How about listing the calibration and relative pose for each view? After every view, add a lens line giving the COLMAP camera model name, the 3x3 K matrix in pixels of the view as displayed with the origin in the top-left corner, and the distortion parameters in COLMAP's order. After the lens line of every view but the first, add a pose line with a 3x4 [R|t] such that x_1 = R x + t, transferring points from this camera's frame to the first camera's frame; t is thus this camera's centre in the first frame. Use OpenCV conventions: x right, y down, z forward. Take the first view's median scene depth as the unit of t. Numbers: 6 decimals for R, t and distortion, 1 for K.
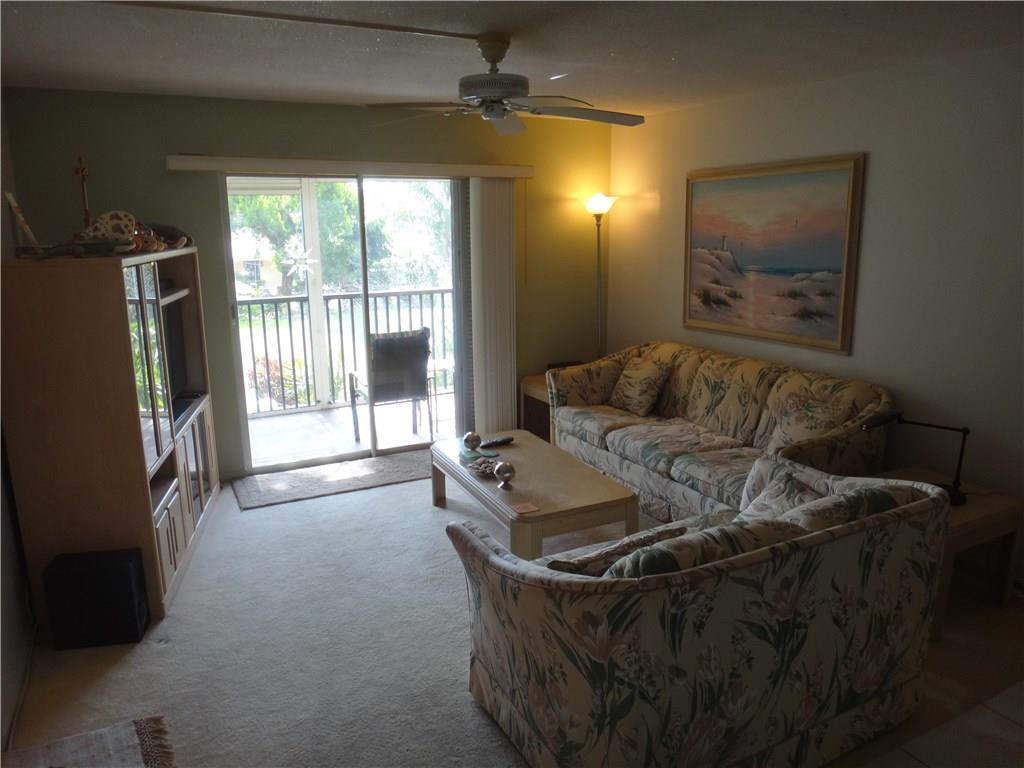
lens RADIAL K [[755.6, 0, 512.0], [0, 755.6, 384.0], [0, 0, 1]] dist [-0.059204, -0.002161]
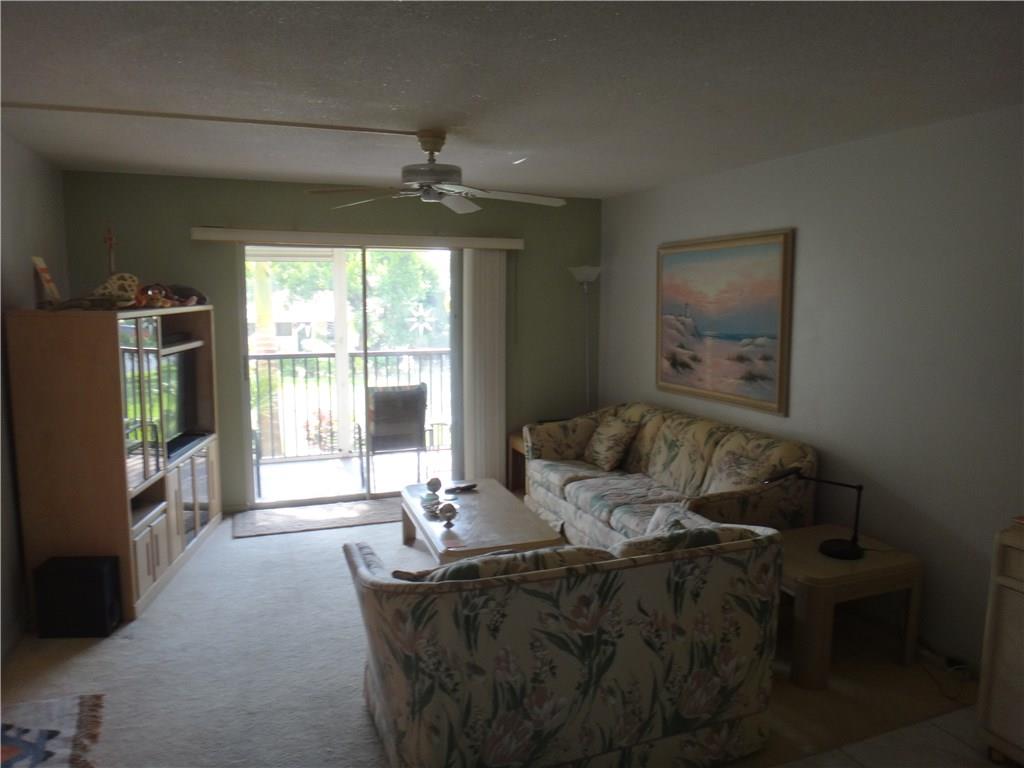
lens RADIAL K [[755.9, 0, 510.6], [0, 755.9, 369.7], [0, 0, 1]] dist [-0.067373, 0.005223]
pose [[0.993216, 0.026288, -0.113271, 0.213561], [-0.038062, 0.993946, -0.103071, 0.021999], [0.109876, 0.106683, 0.988203, -0.103786]]
